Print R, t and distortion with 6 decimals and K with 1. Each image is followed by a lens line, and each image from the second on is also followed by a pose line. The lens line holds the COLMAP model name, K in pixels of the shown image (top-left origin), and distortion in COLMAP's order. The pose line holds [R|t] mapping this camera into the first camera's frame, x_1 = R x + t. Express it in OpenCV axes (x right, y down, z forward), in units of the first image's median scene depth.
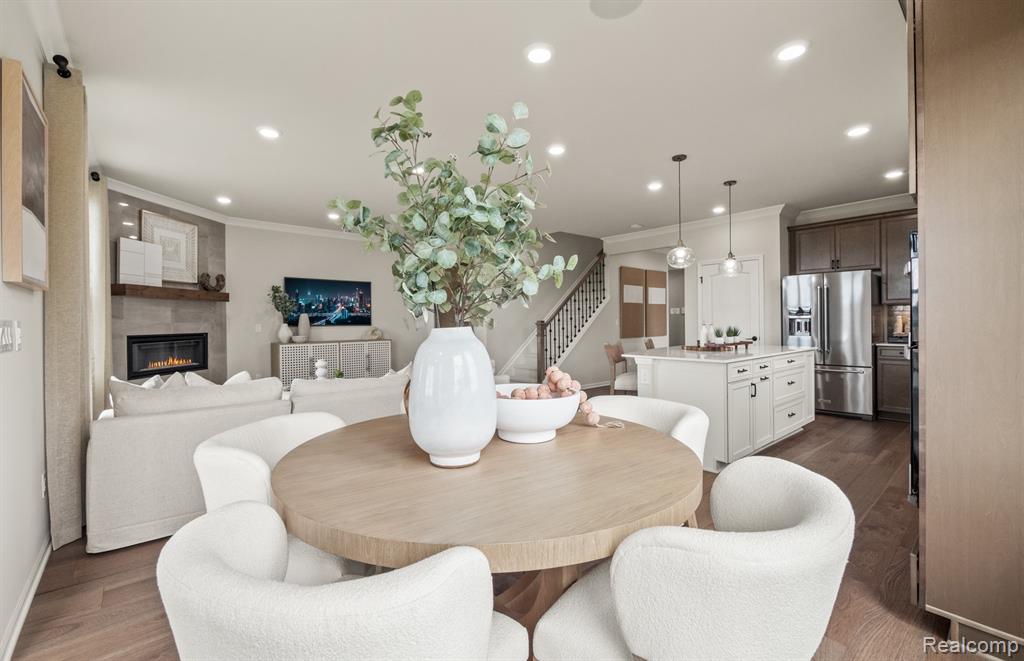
lens RADIAL K [[429.3, 0, 512.6], [0, 429.3, 324.5], [0, 0, 1]] dist [0.000040, 0.000024]
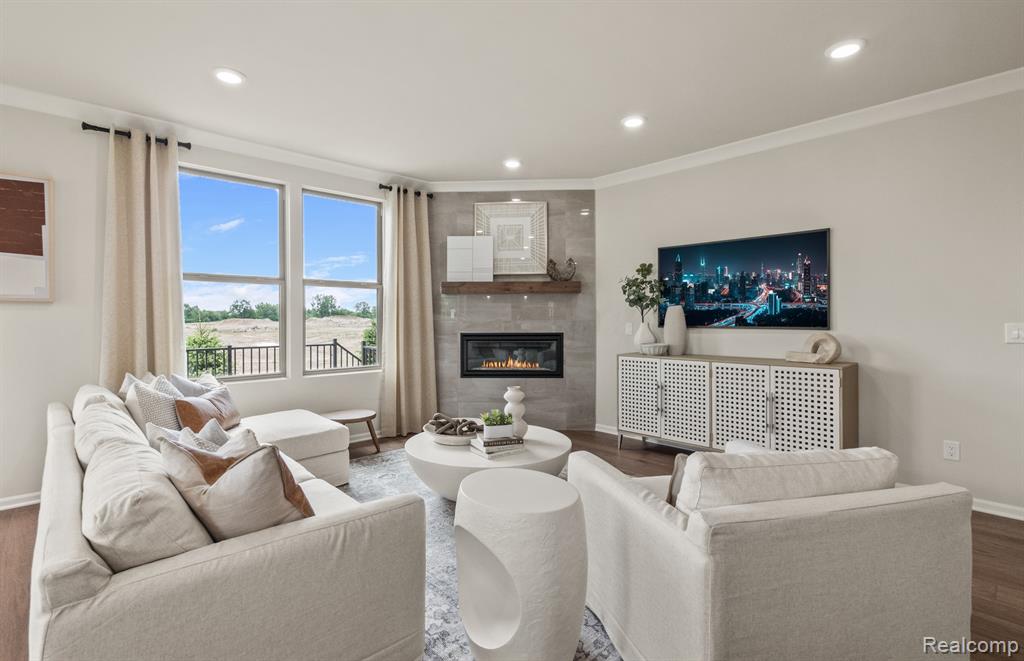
lens RADIAL K [[465.1, 0, 513.4], [0, 465.1, 337.2], [0, 0, 1]] dist [-0.000527, -0.000118]
pose [[0.040046, 0.055356, -0.997663, 0.160836], [-0.002543, 0.998467, 0.055299, -0.020481], [0.999195, 0.000323, 0.040125, 0.870594]]
